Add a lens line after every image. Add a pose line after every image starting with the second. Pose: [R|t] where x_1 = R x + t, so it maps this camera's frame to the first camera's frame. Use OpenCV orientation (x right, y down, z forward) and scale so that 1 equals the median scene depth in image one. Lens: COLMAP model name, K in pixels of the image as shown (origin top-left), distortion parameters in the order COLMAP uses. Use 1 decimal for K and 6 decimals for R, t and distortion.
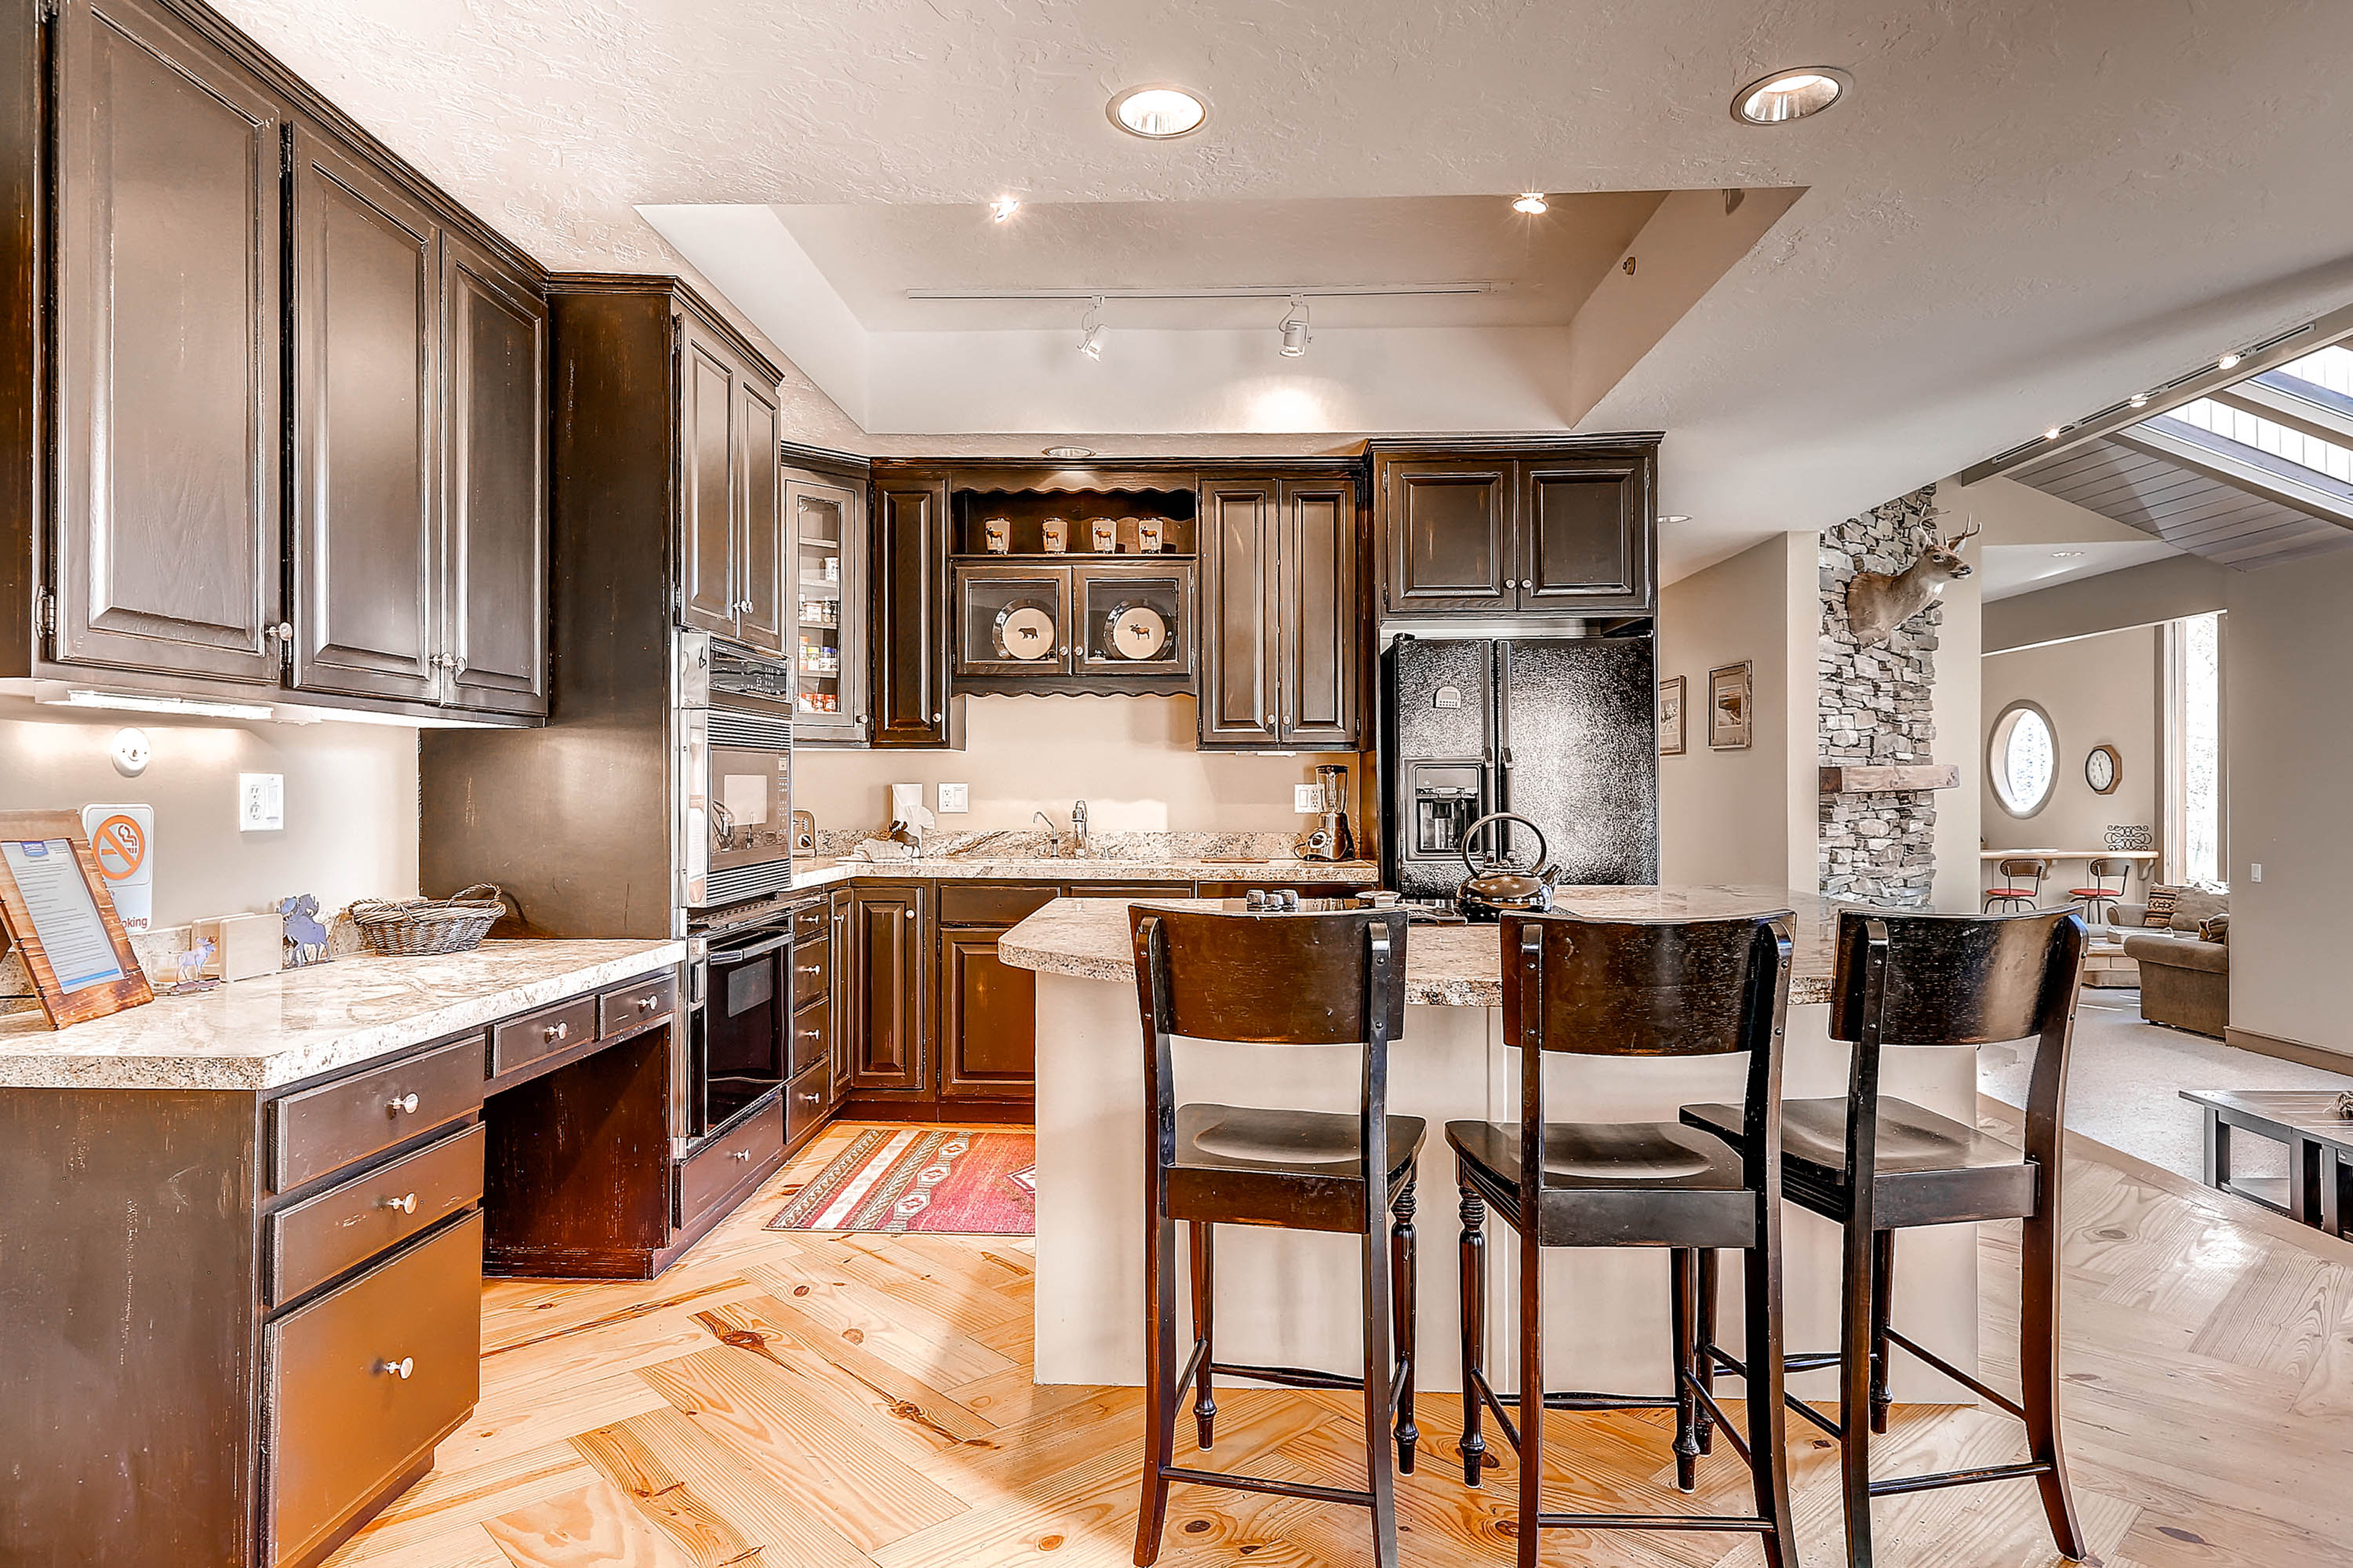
lens RADIAL K [[1320.1, 0, 1176.5], [0, 1320.1, 784.0], [0, 0, 1]] dist [0.005948, 0.000578]
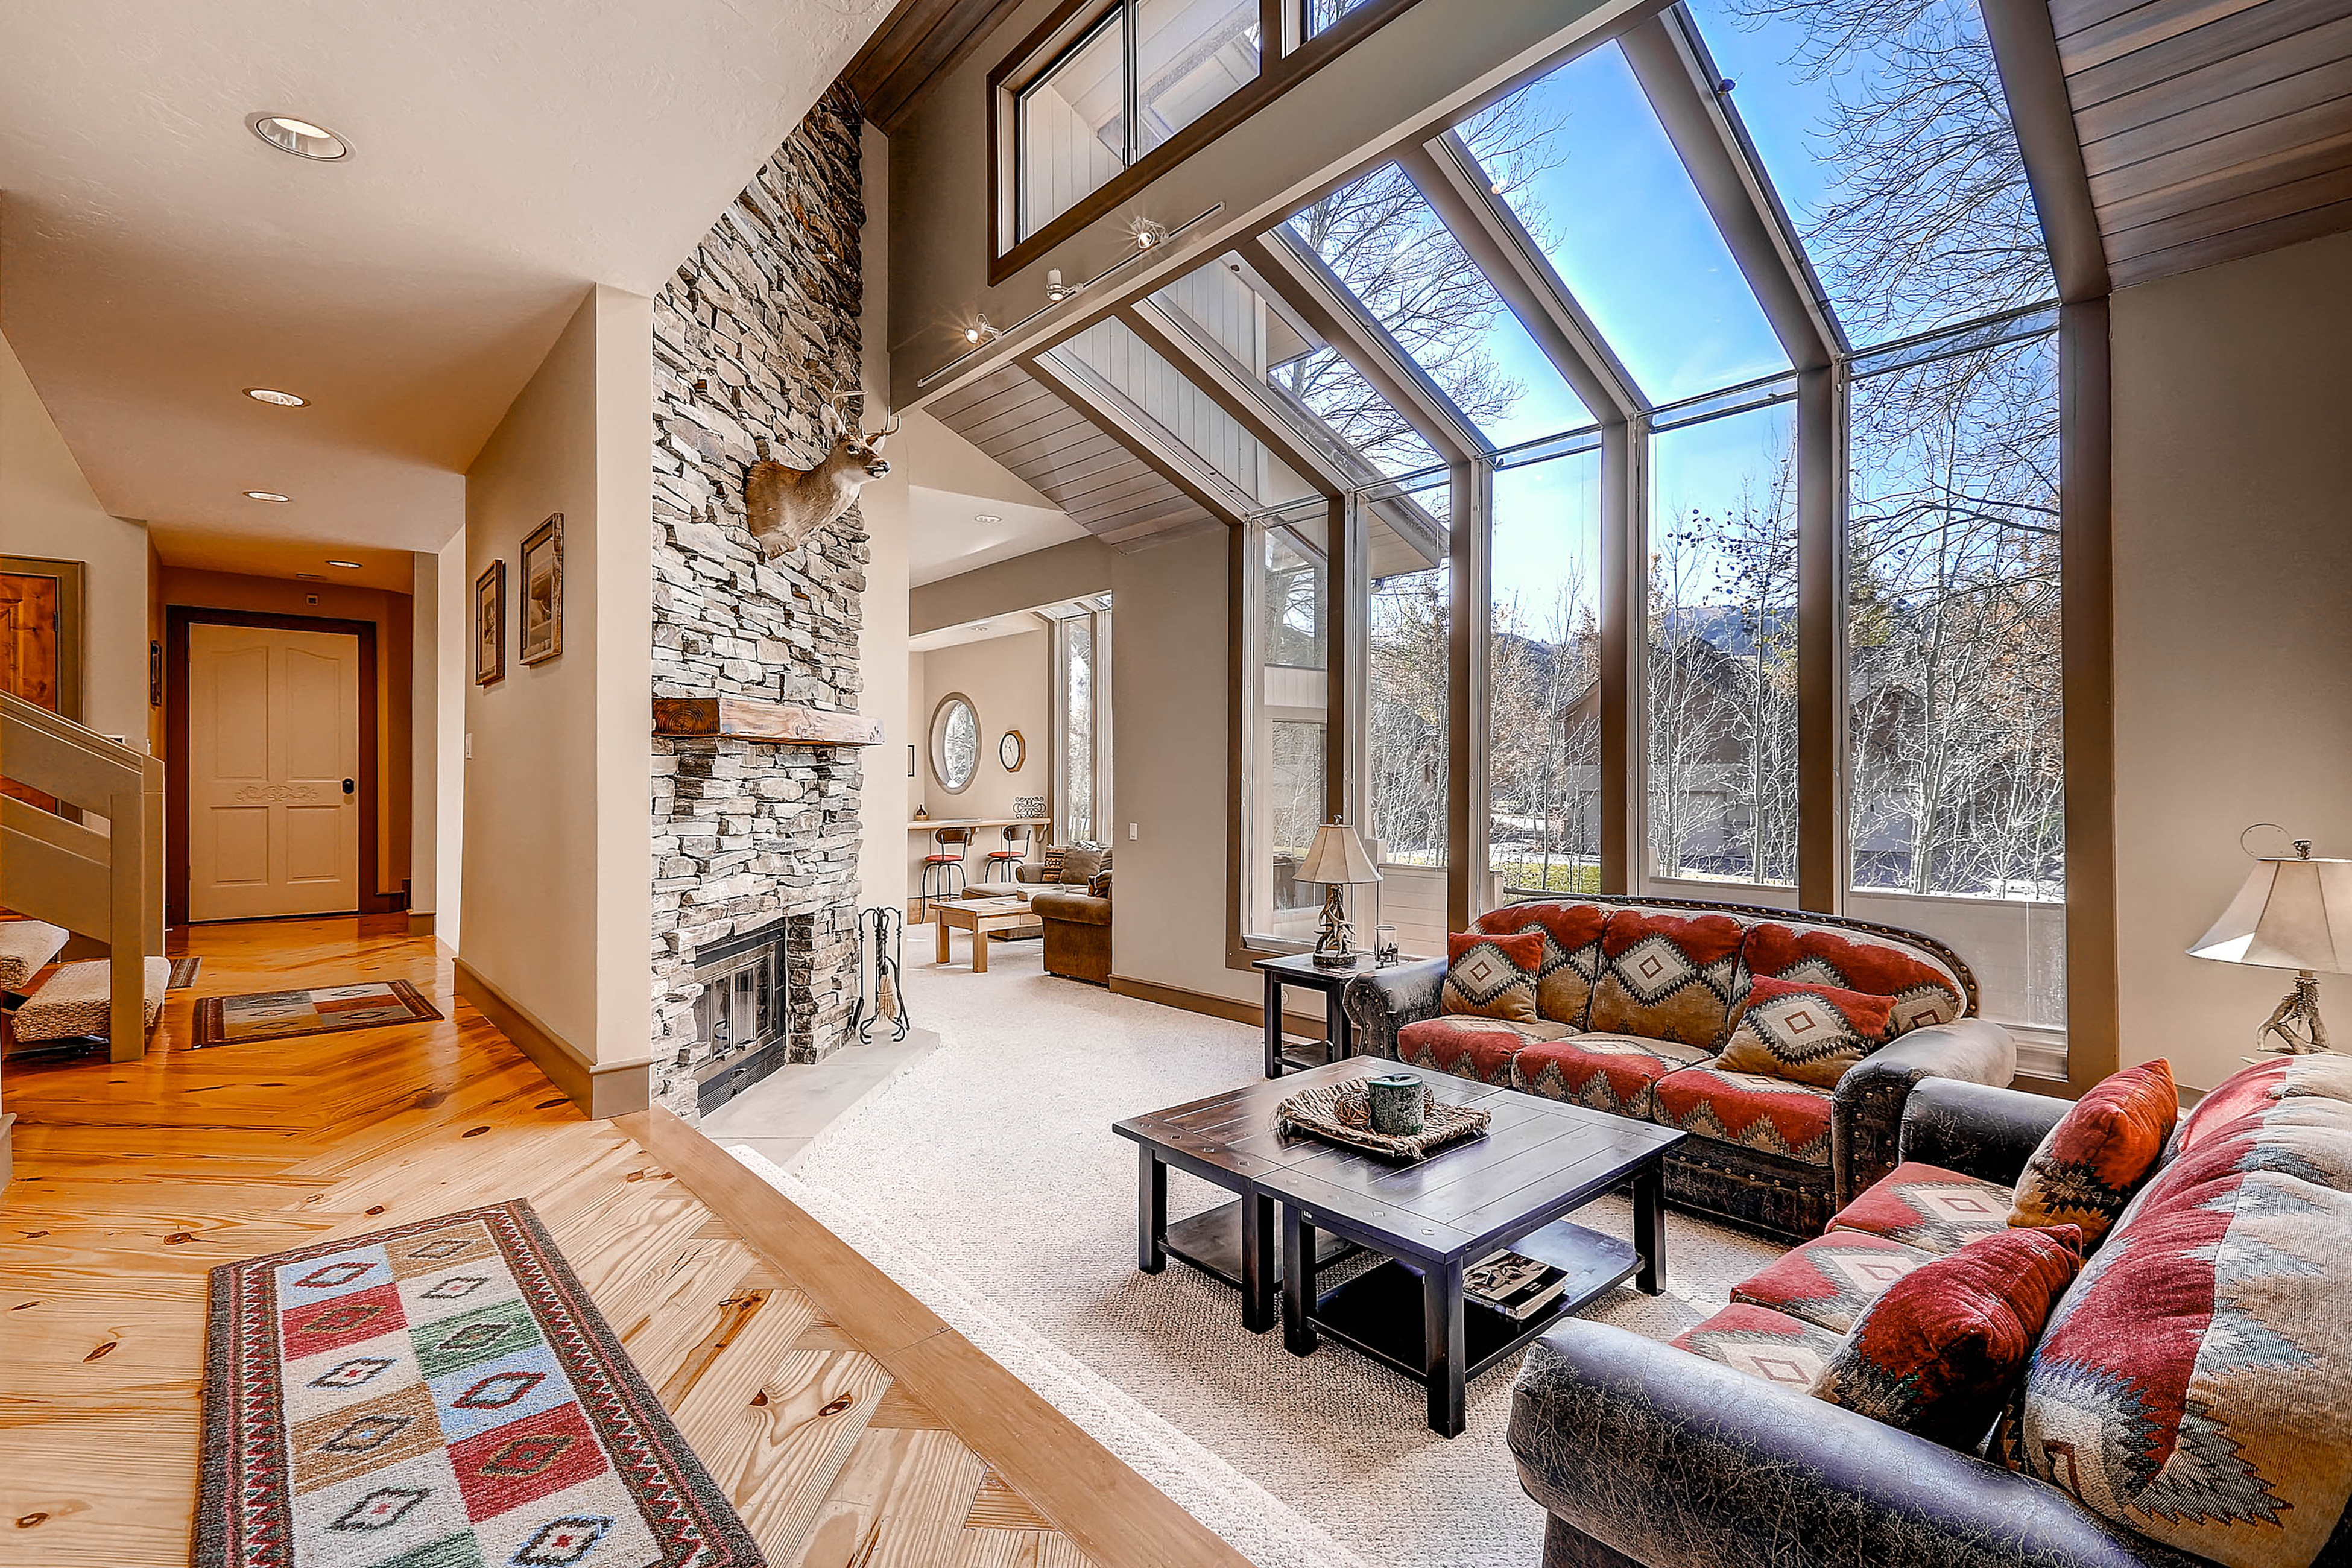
lens RADIAL K [[1062.4, 0, 1176.0], [0, 1062.4, 784.0], [0, 0, 1]] dist [0.001143, -0.000848]
pose [[0.718857, -0.000412, 0.695158, 0.254603], [-0.003009, 0.999989, 0.003704, 0.026934], [-0.695152, -0.004754, 0.718847, 0.379300]]
